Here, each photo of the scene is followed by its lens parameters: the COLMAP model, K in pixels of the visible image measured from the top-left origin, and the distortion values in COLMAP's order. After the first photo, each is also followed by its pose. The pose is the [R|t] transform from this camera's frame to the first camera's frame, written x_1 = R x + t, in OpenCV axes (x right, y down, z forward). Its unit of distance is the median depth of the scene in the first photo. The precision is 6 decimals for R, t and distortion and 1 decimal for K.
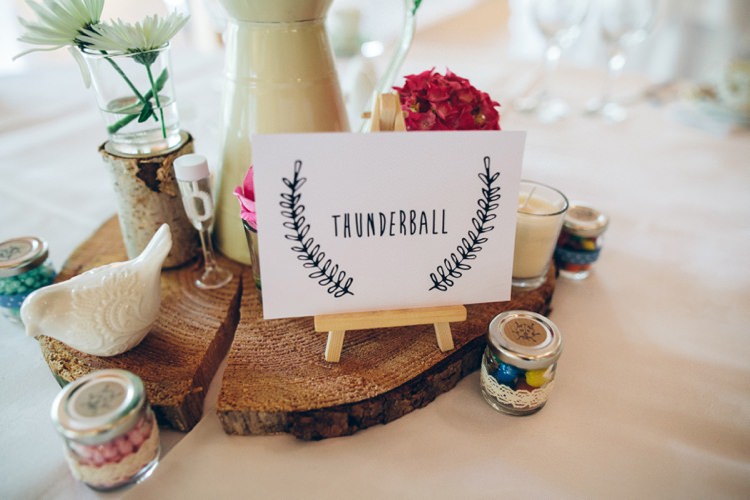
lens RADIAL K [[553.3, 0, 375.0], [0, 553.3, 250.0], [0, 0, 1]] dist [-0.054126, 0.048970]
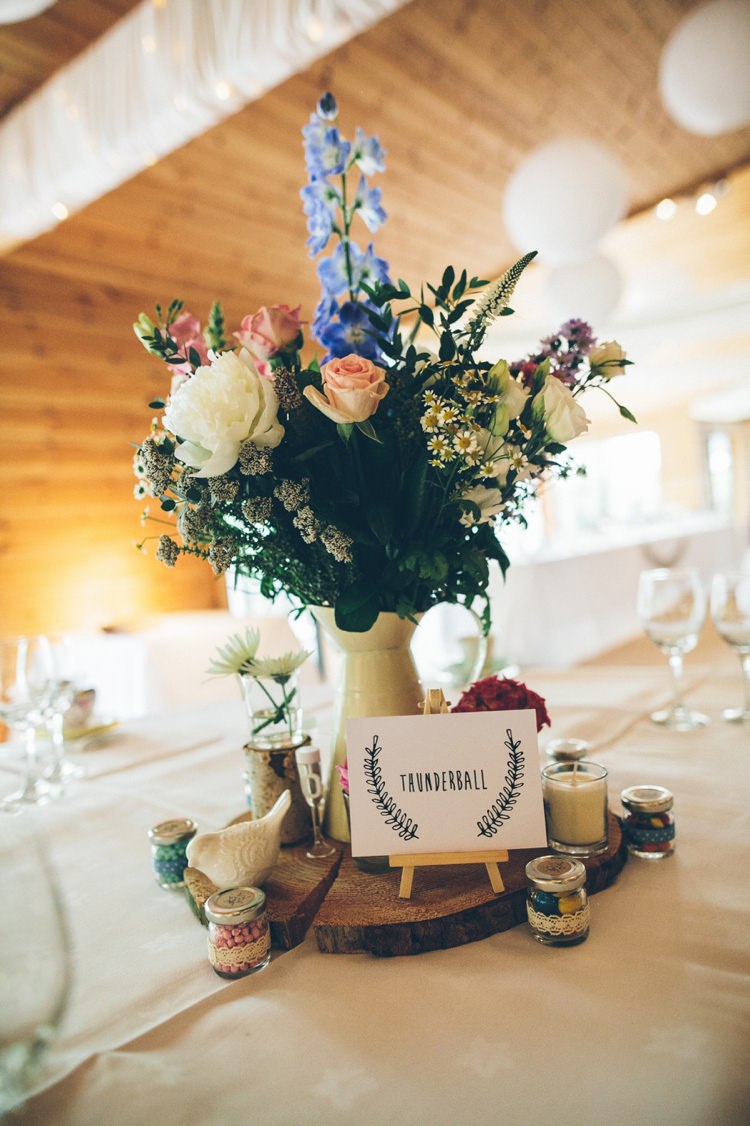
lens RADIAL K [[830.7, 0, 375.0], [0, 830.7, 563.0], [0, 0, 1]] dist [-0.054126, 0.048970]
pose [[0.967976, -0.095053, -0.232351, 0.369403], [-0.028825, 0.877342, -0.478999, 0.437535], [0.249382, 0.470357, 0.846506, -0.974586]]
